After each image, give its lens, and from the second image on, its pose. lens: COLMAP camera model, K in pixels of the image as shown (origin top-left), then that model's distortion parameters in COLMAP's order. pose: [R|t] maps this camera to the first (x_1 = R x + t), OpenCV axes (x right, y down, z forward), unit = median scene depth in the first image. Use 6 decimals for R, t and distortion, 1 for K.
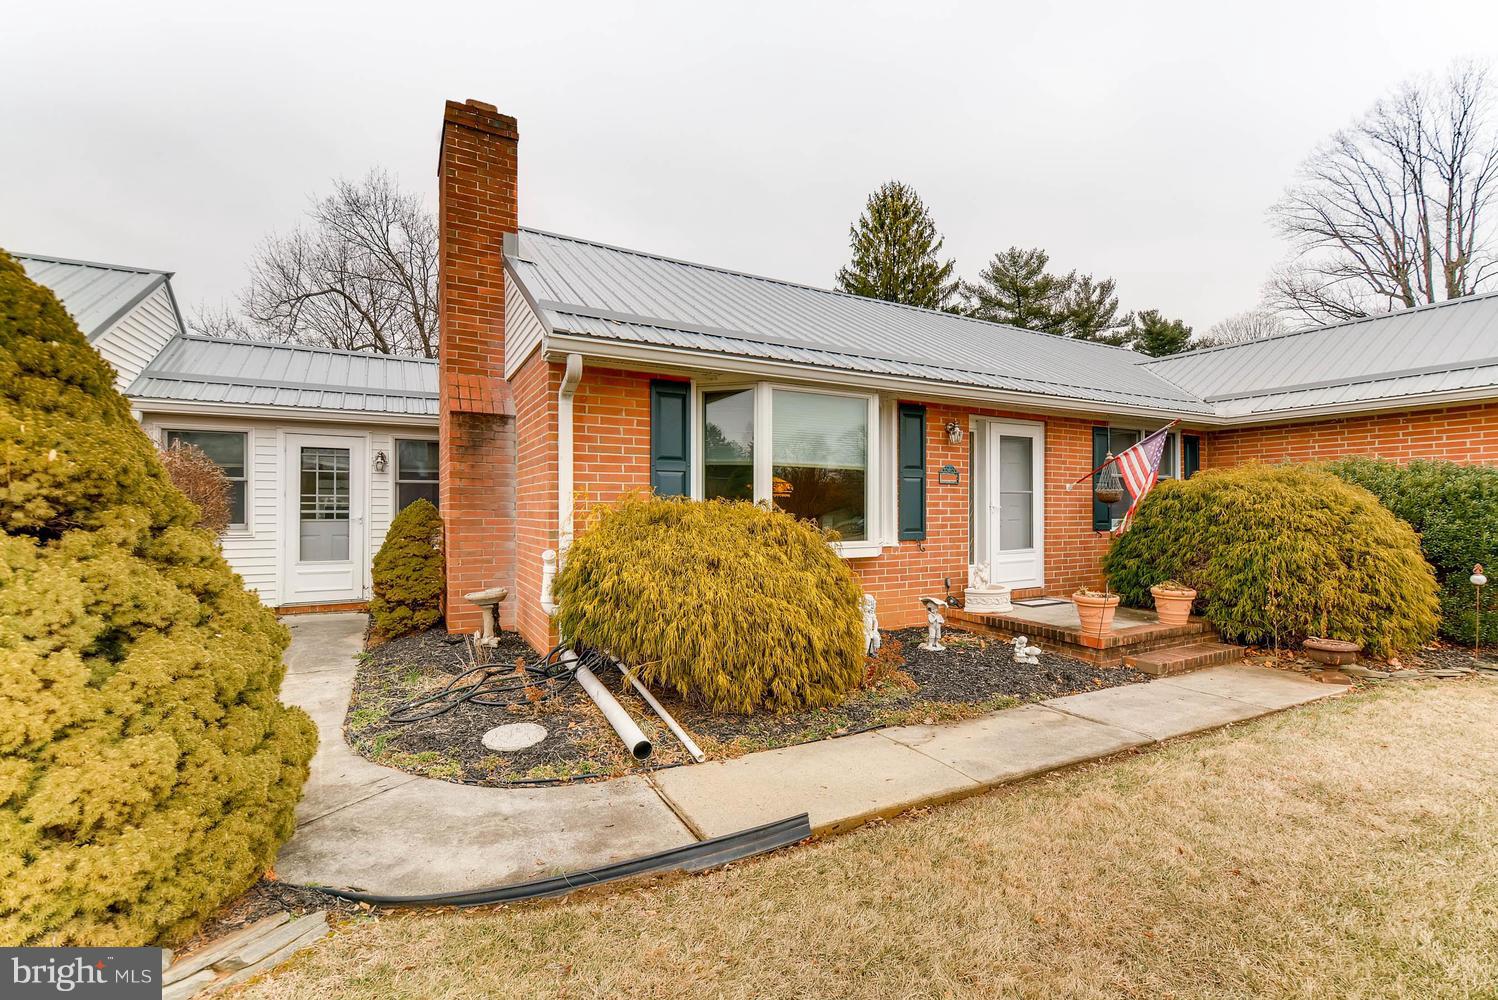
lens RADIAL K [[657.7, 0, 753.5], [0, 657.7, 509.2], [0, 0, 1]] dist [-0.000787, -0.000135]
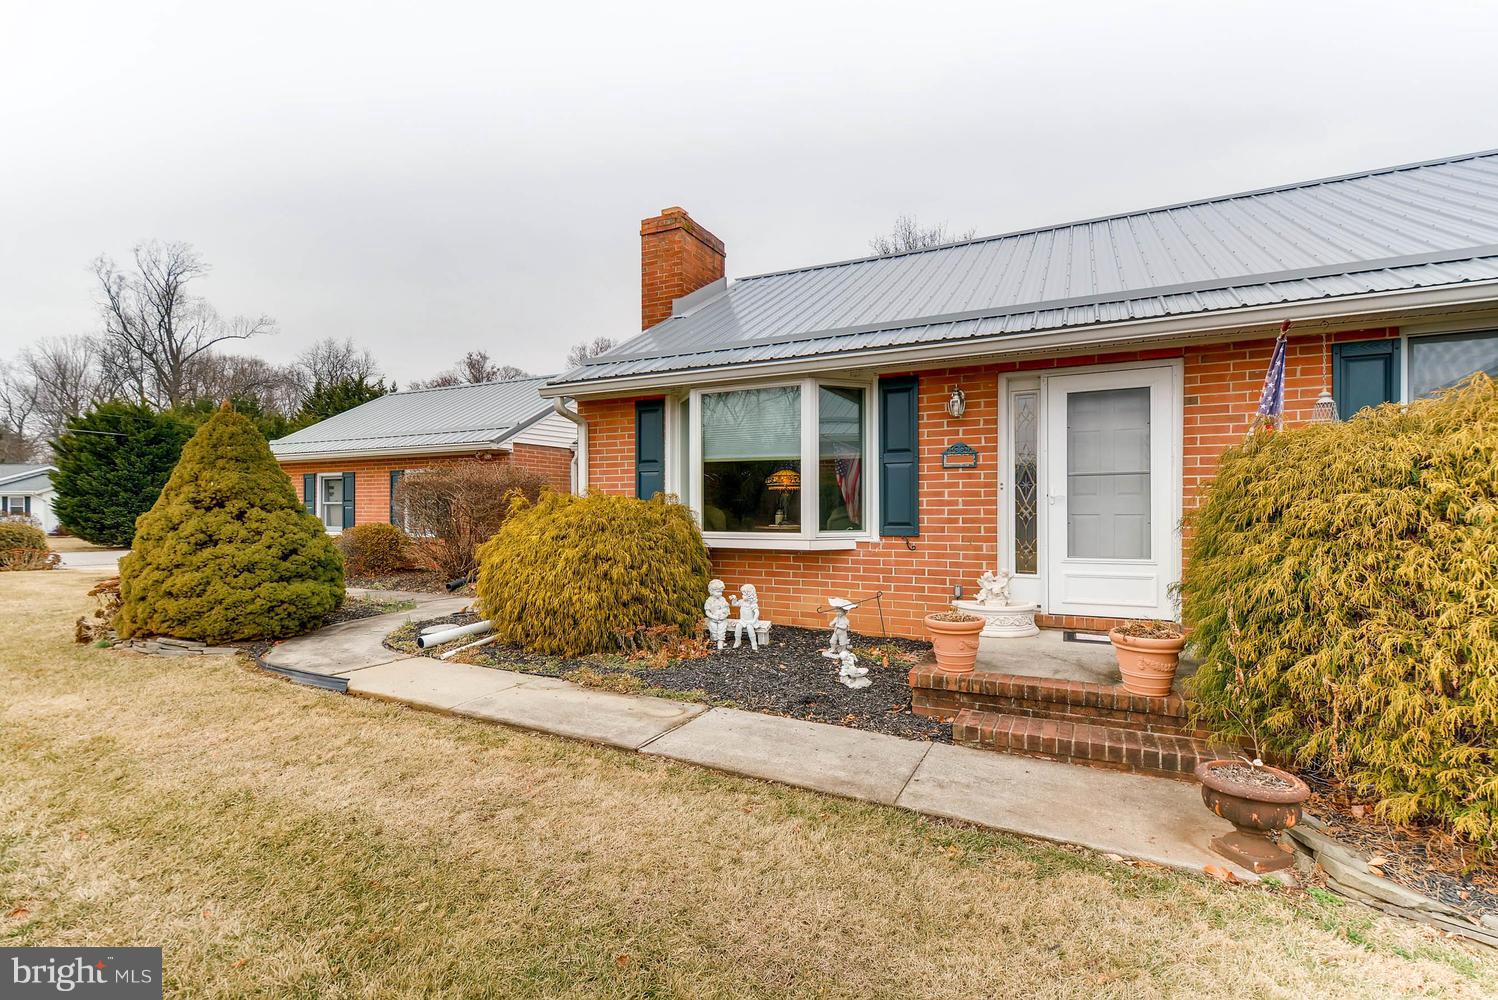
lens RADIAL K [[657.7, 0, 753.5], [0, 657.7, 509.2], [0, 0, 1]] dist [-0.000787, -0.000135]
pose [[0.584276, -0.005337, -0.811537, 0.640582], [-0.001853, 0.999967, -0.007911, 0.014984], [0.811553, 0.006126, 0.584247, 0.271704]]
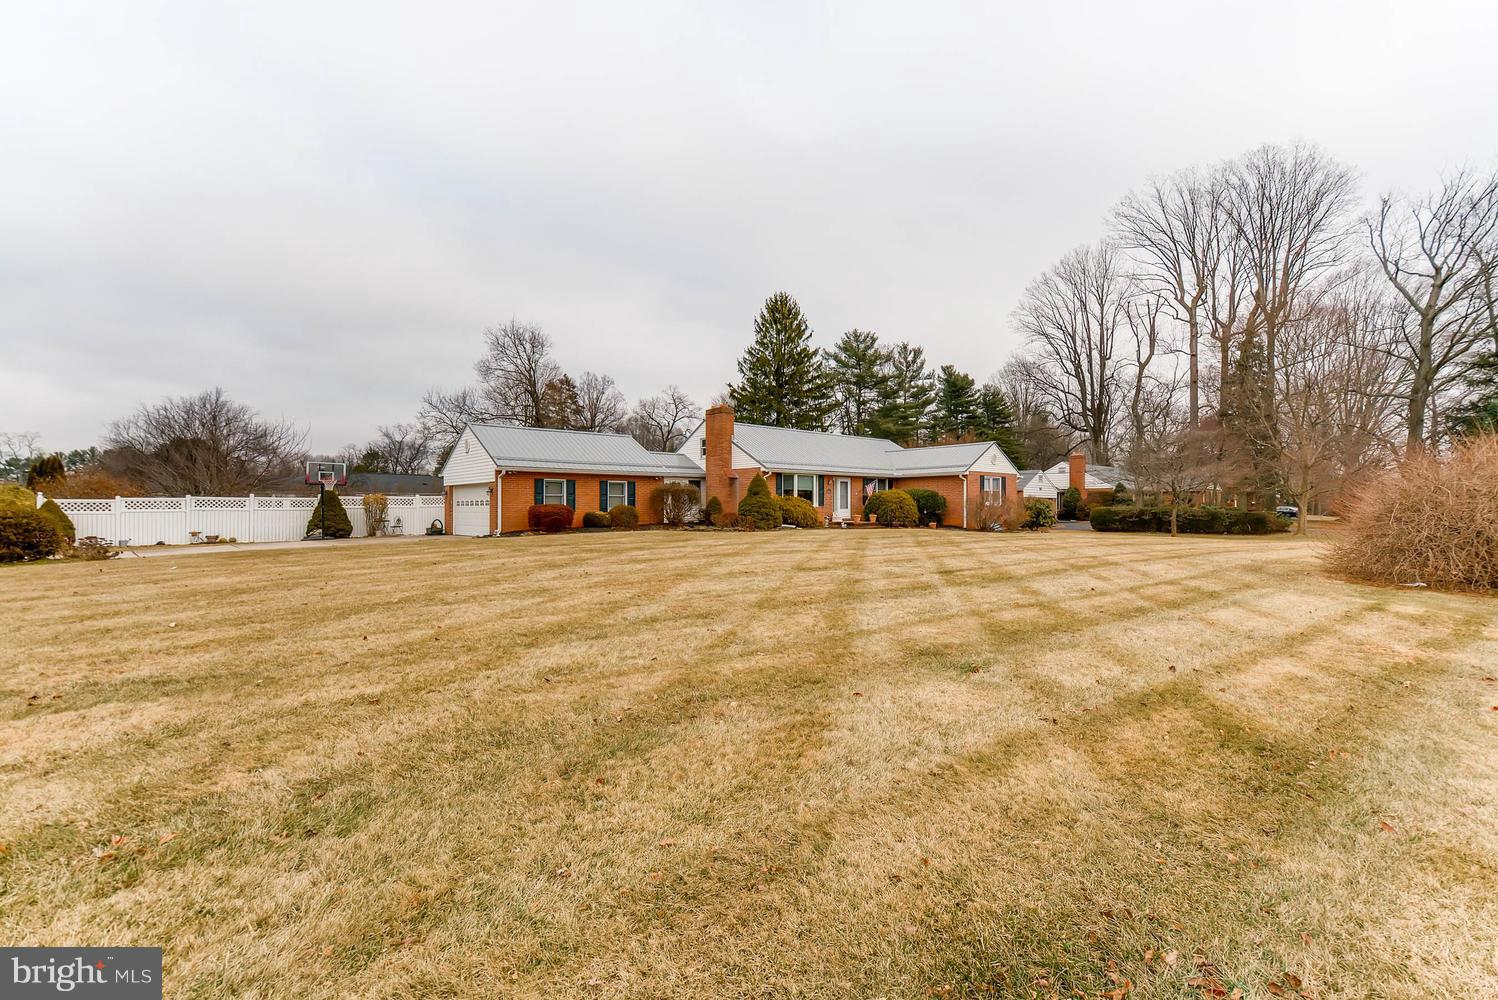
lens RADIAL K [[657.7, 0, 753.5], [0, 657.7, 509.2], [0, 0, 1]] dist [-0.000787, -0.000135]
pose [[0.978139, -0.000023, 0.207954, -0.993379], [-0.000616, 0.999995, 0.003012, 0.052116], [-0.207953, -0.003074, 0.978134, -2.866707]]
